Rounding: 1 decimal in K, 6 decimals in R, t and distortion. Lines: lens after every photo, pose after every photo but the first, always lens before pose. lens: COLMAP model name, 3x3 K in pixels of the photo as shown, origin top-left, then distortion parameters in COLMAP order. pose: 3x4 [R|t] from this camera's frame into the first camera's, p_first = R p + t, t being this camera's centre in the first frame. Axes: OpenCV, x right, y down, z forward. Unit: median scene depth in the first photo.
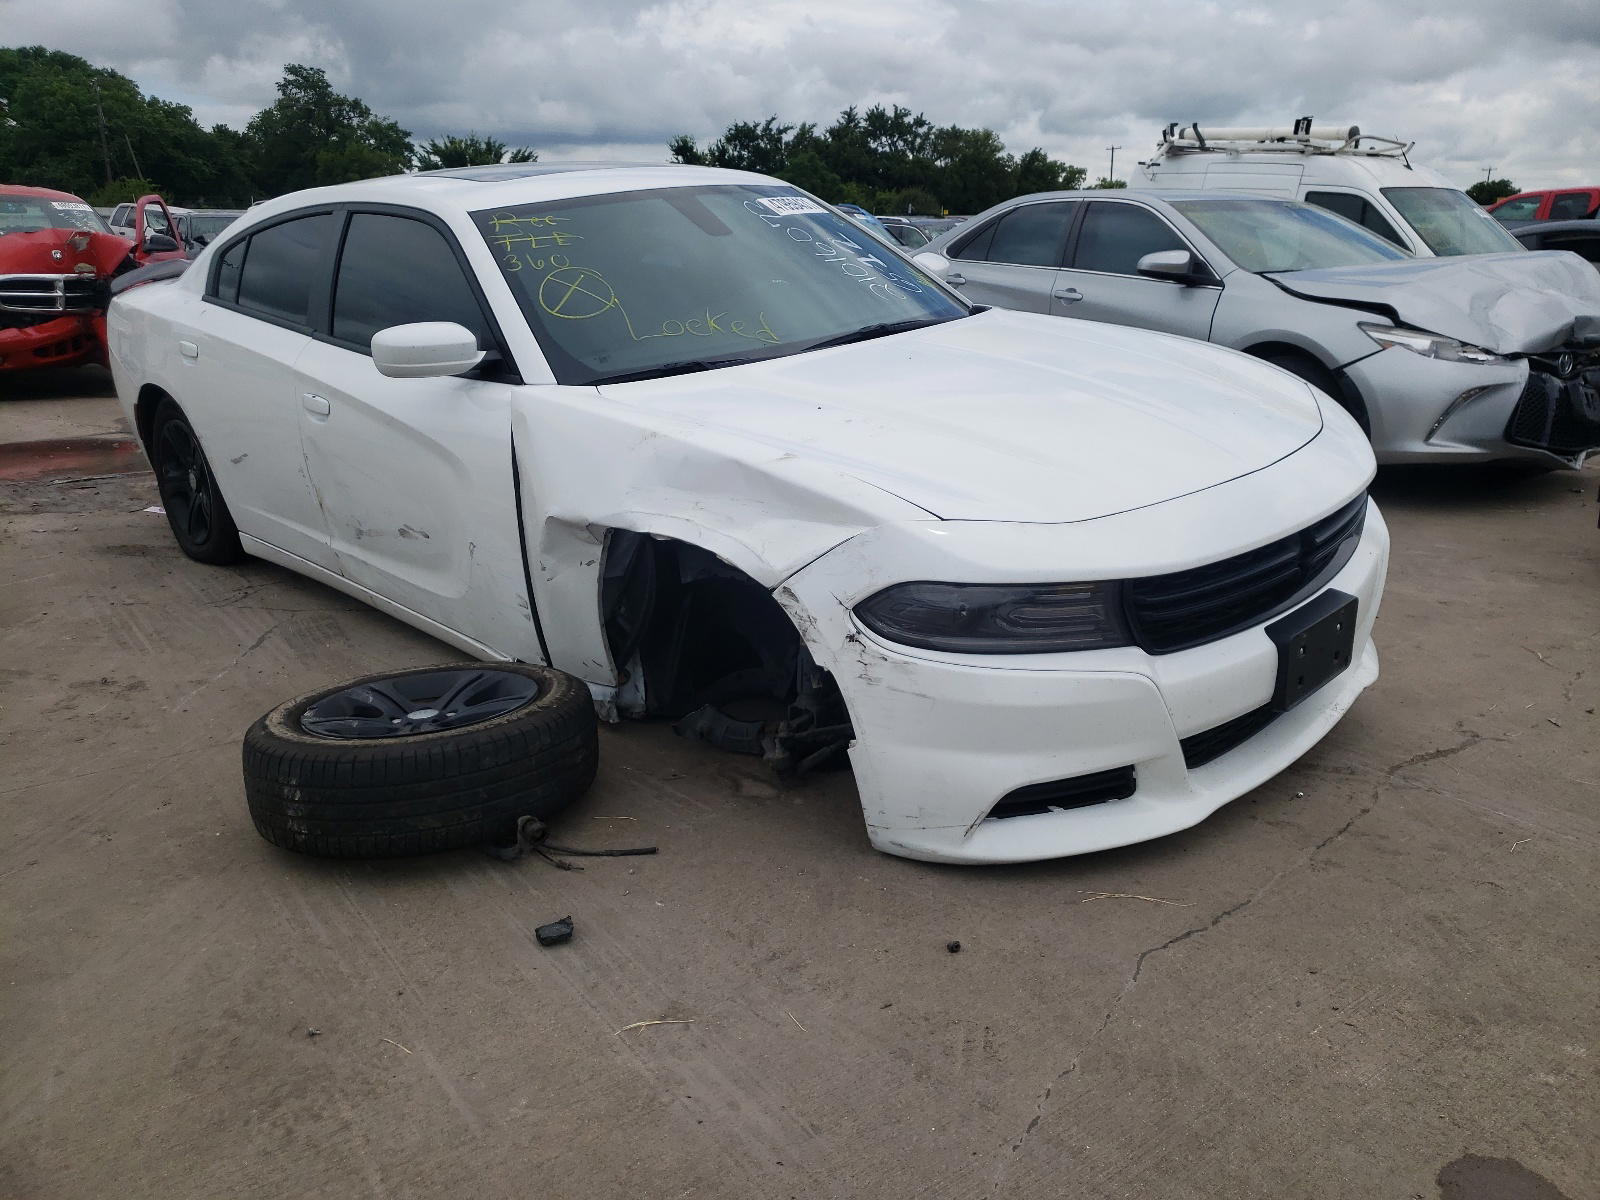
lens RADIAL K [[1213.1, 0, 798.8], [0, 1213.1, 599.4], [0, 0, 1]] dist [-0.014118, 0.032318]
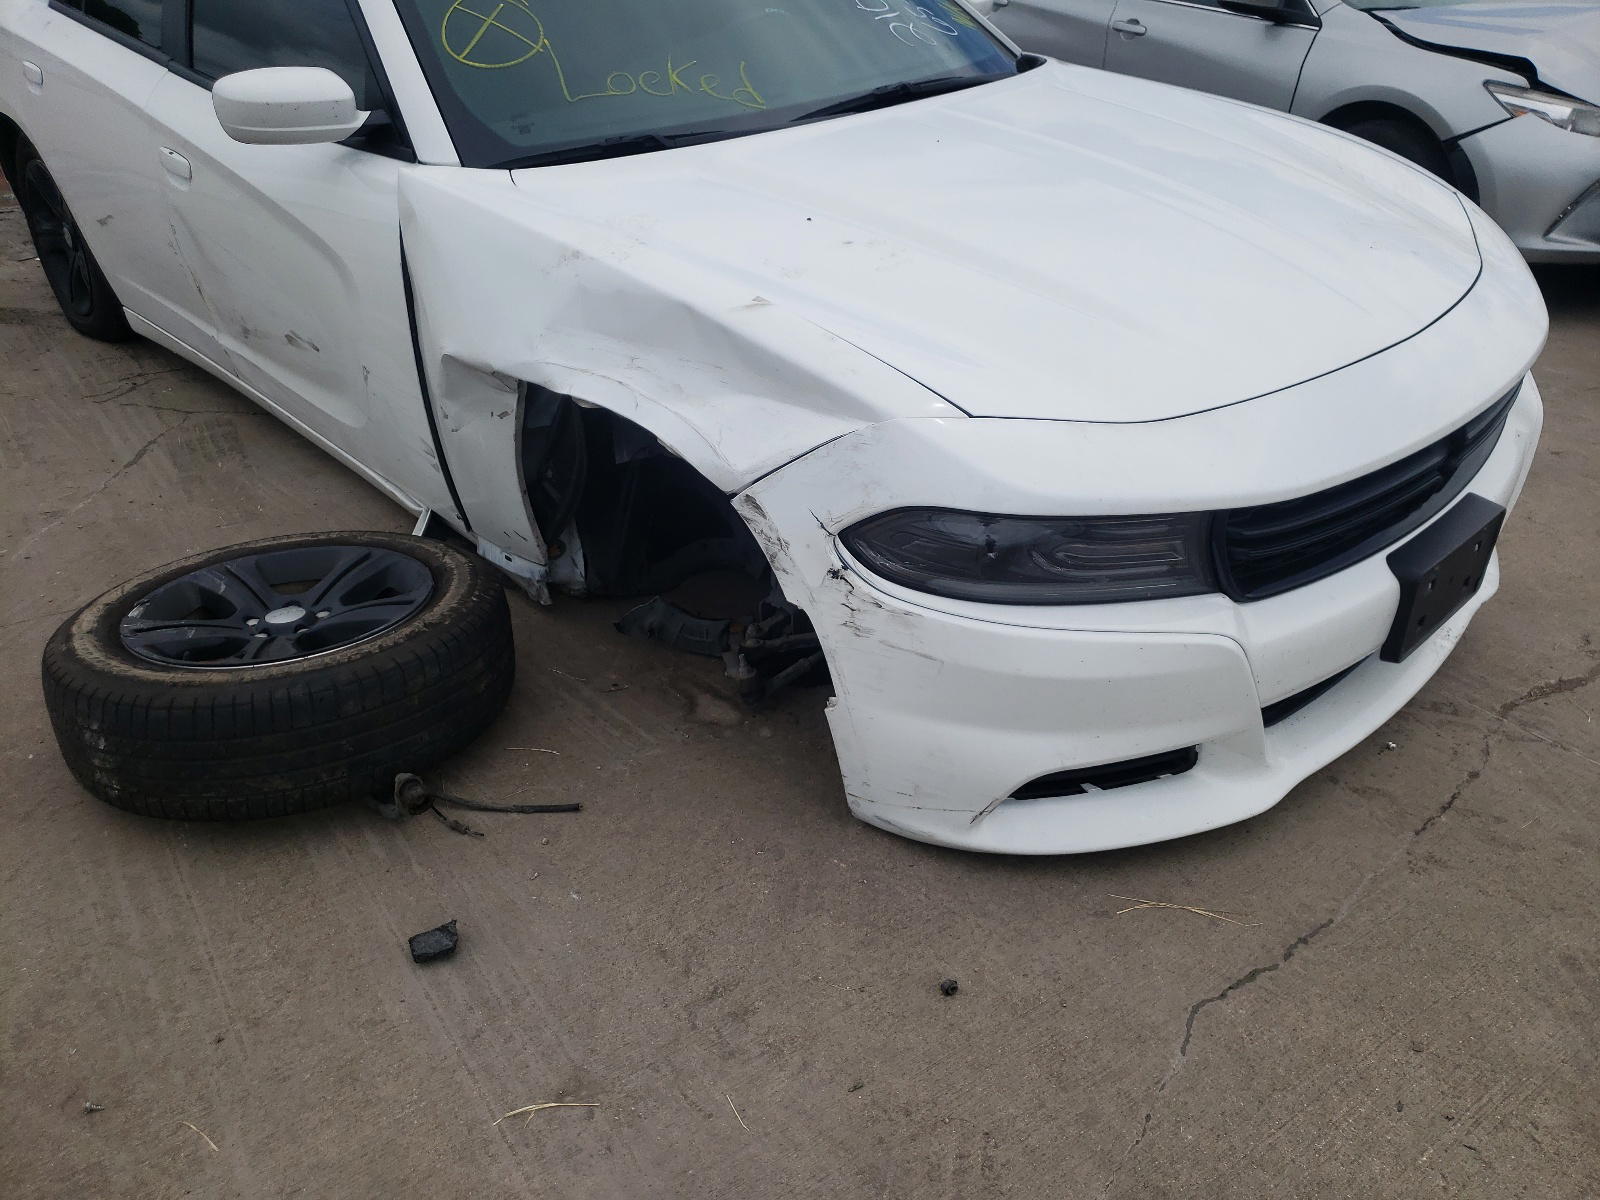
lens RADIAL K [[1213.1, 0, 803.7], [0, 1213.1, 596.9], [0, 0, 1]] dist [-0.014118, 0.032318]
pose [[0.999361, 0.035555, 0.003584, 0.021103], [-0.035504, 0.976496, 0.212591, -0.102430], [0.004059, -0.212583, 0.977135, 0.265968]]
